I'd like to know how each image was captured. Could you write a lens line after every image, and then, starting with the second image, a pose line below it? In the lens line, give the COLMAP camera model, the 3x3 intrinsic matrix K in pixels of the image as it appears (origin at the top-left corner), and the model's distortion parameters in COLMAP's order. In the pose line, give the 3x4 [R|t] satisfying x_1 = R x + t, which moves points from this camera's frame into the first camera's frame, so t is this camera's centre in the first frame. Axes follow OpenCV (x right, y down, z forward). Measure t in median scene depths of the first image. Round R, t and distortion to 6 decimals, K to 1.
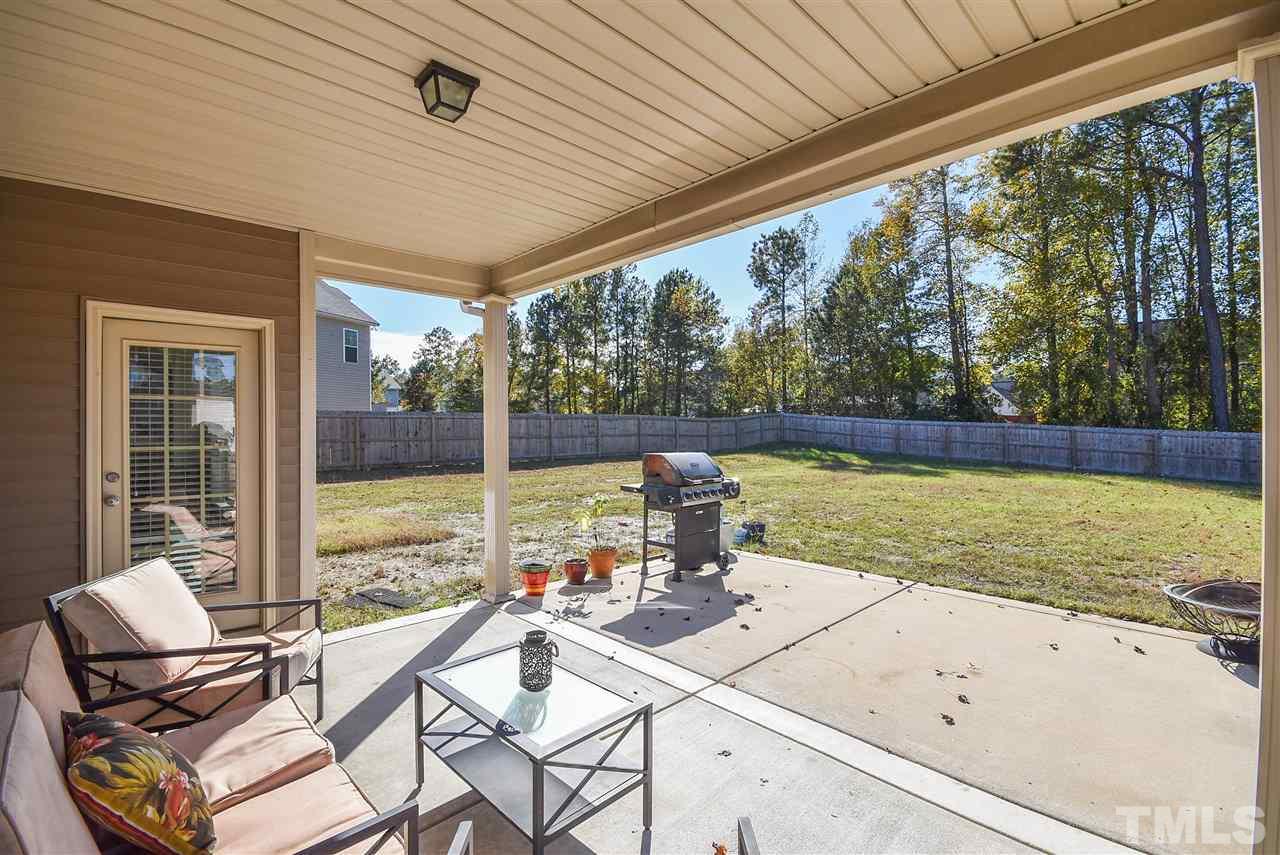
lens RADIAL K [[565.5, 0, 650.5], [0, 565.5, 424.4], [0, 0, 1]] dist [-0.000599, -0.003457]
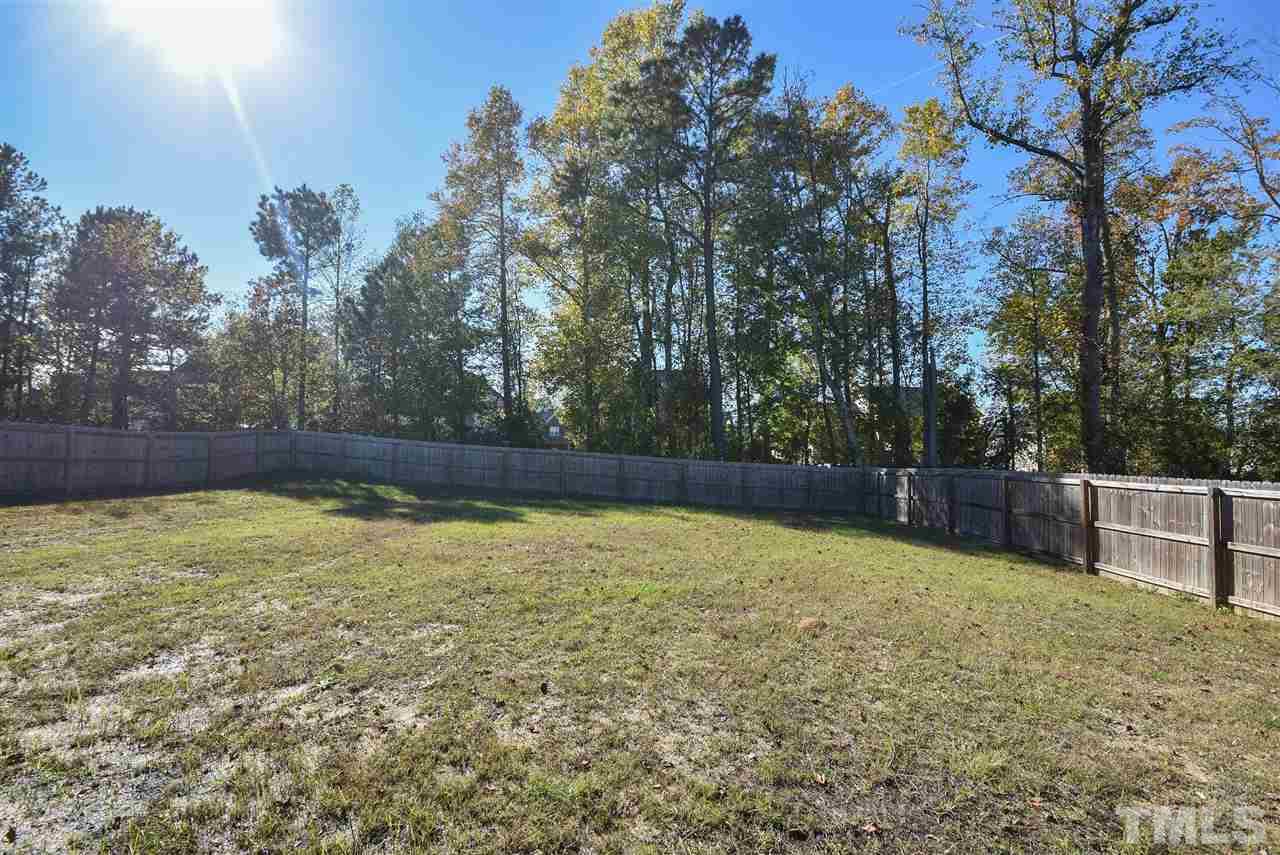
lens RADIAL K [[565.5, 0, 643.0], [0, 565.5, 432.8], [0, 0, 1]] dist [-0.000599, -0.003457]
pose [[0.720683, 0.042213, 0.691979, 0.086411], [-0.022219, 0.999038, -0.037804, 0.001745], [-0.692909, 0.011870, 0.720927, 0.270820]]
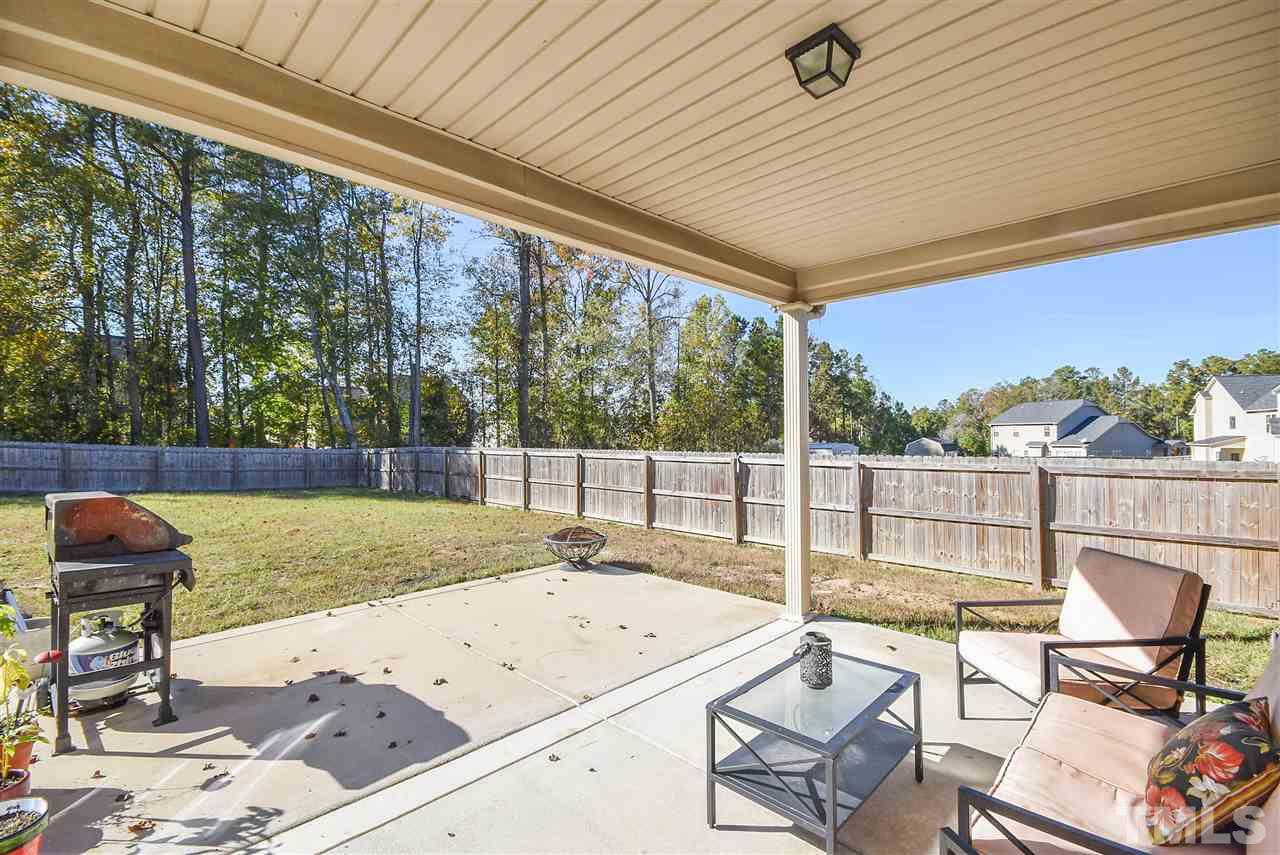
lens RADIAL K [[565.5, 0, 646.5], [0, 565.5, 425.5], [0, 0, 1]] dist [-0.000599, -0.003457]
pose [[-0.011567, 0.026813, 0.999574, -0.125772], [0.002183, 0.999639, -0.026790, 0.001250], [-0.999931, 0.001872, -0.011621, 0.132257]]
